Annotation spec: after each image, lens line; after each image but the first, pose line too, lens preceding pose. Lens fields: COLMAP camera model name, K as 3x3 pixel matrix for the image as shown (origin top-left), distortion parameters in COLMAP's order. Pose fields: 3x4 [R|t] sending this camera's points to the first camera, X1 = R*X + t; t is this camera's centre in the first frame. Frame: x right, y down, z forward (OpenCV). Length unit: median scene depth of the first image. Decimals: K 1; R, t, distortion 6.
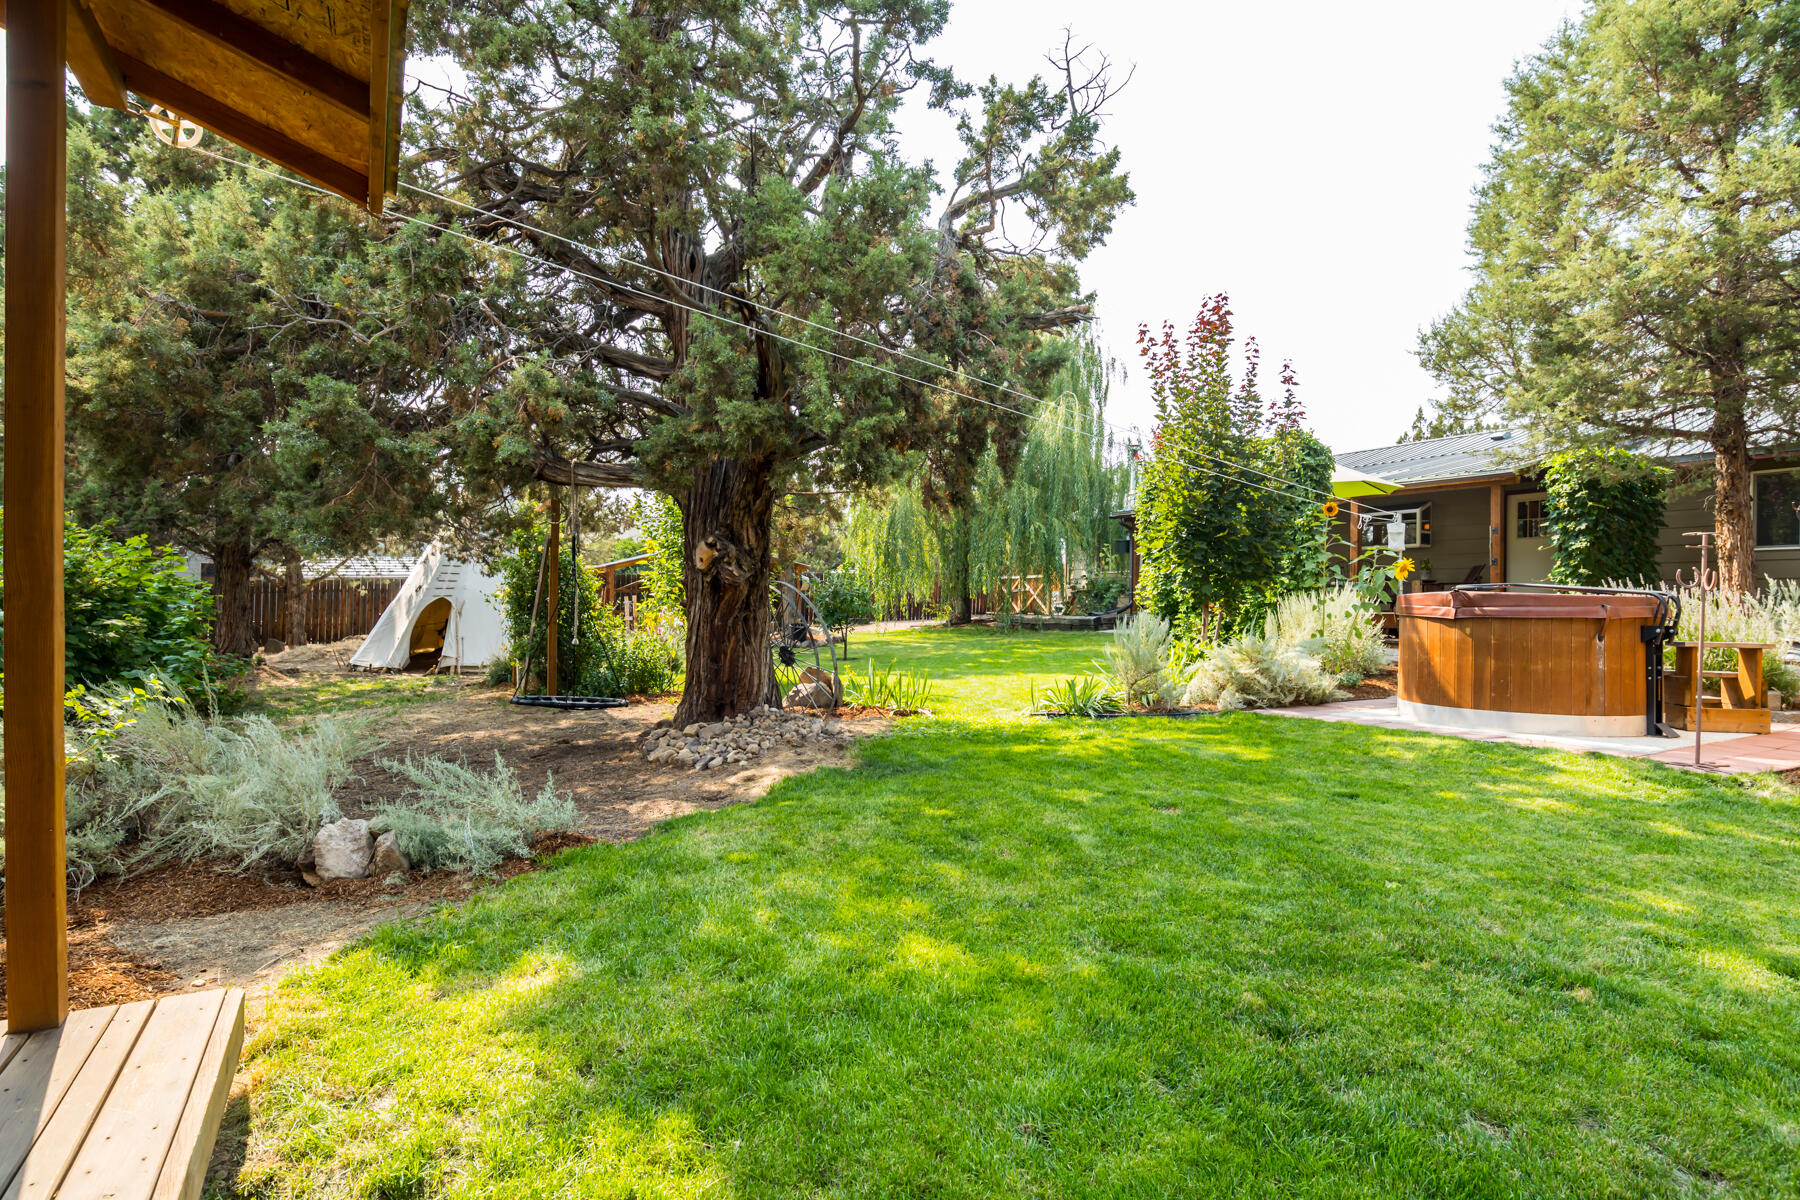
lens RADIAL K [[910.6, 0, 900.2], [0, 910.6, 601.6], [0, 0, 1]] dist [-0.021015, 0.009883]
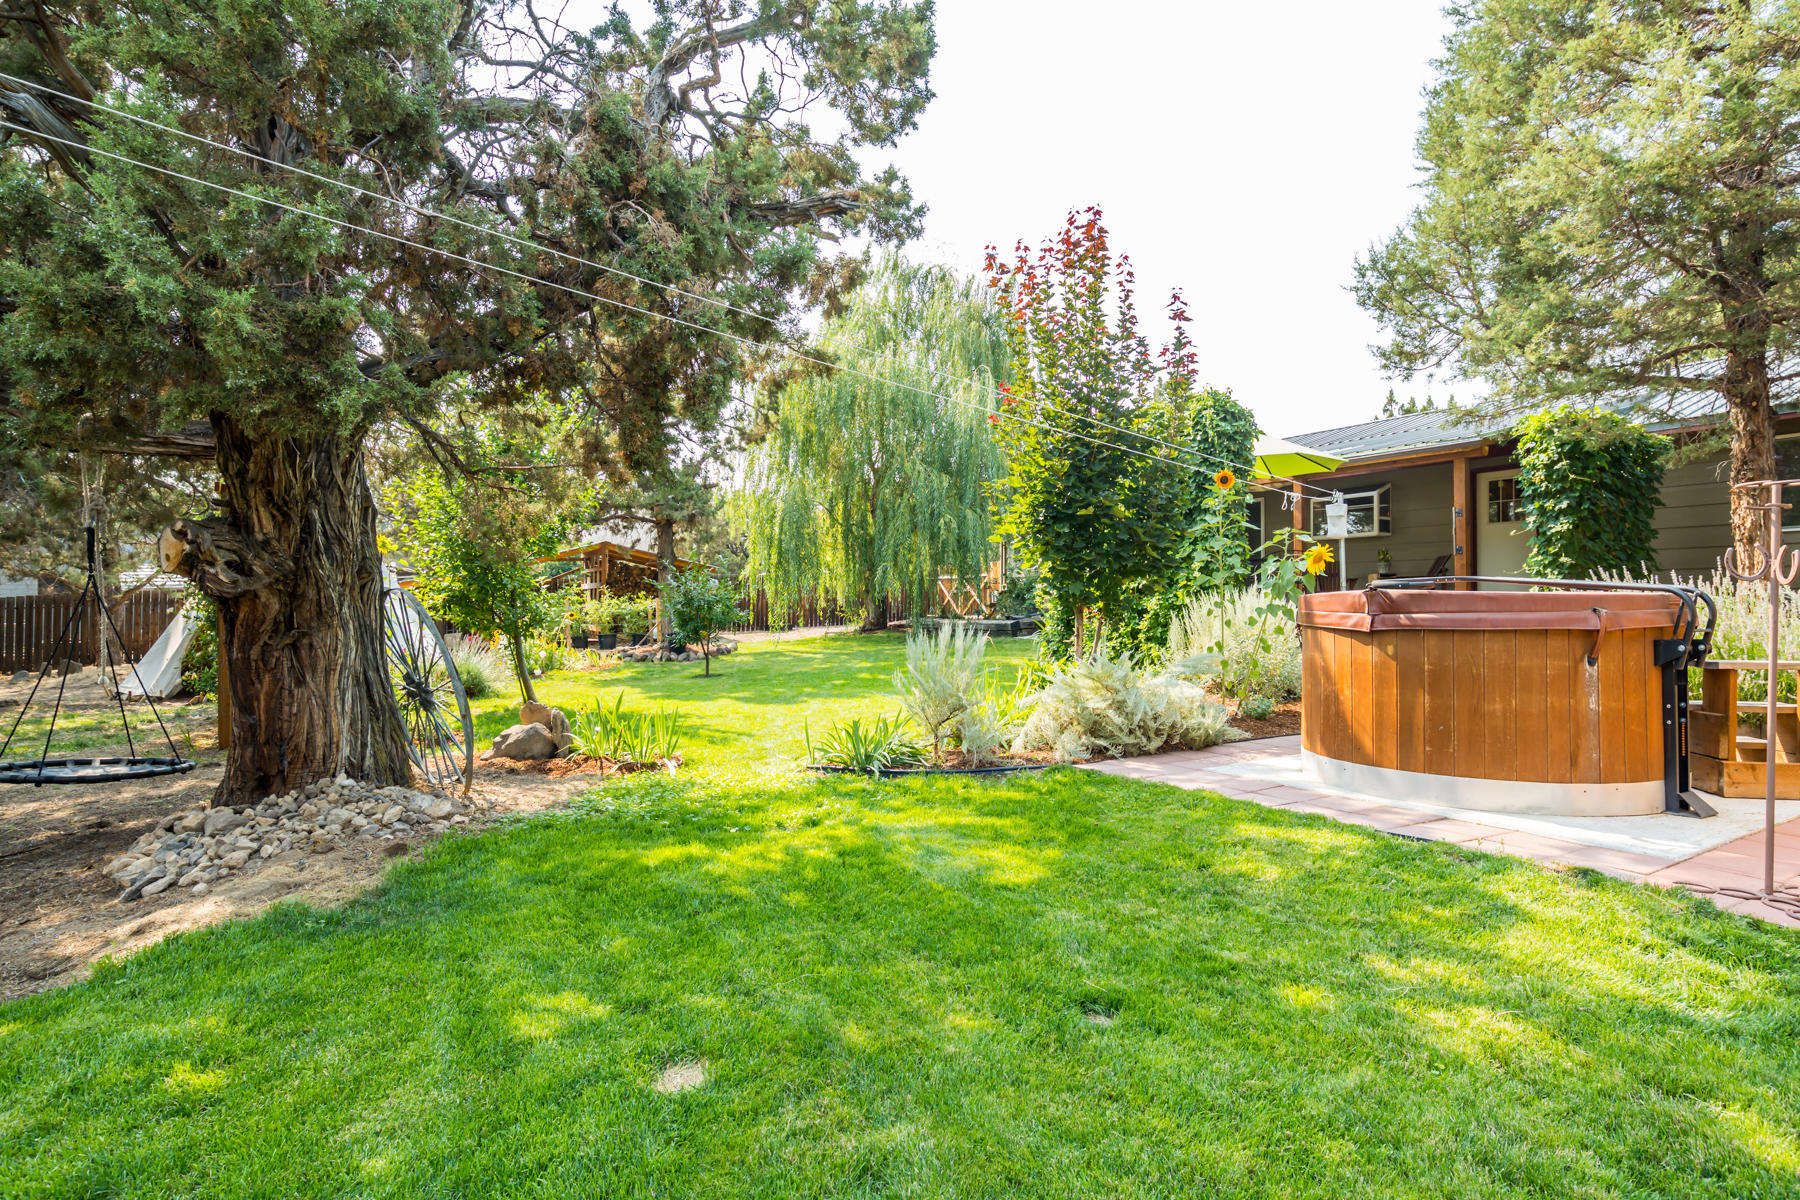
lens RADIAL K [[910.6, 0, 901.2], [0, 910.6, 599.8], [0, 0, 1]] dist [-0.021015, 0.009883]
pose [[0.999831, -0.014074, 0.011826, 0.183560], [0.014111, 0.999896, -0.003092, -0.004808], [-0.011781, 0.003259, 0.999925, 0.239825]]
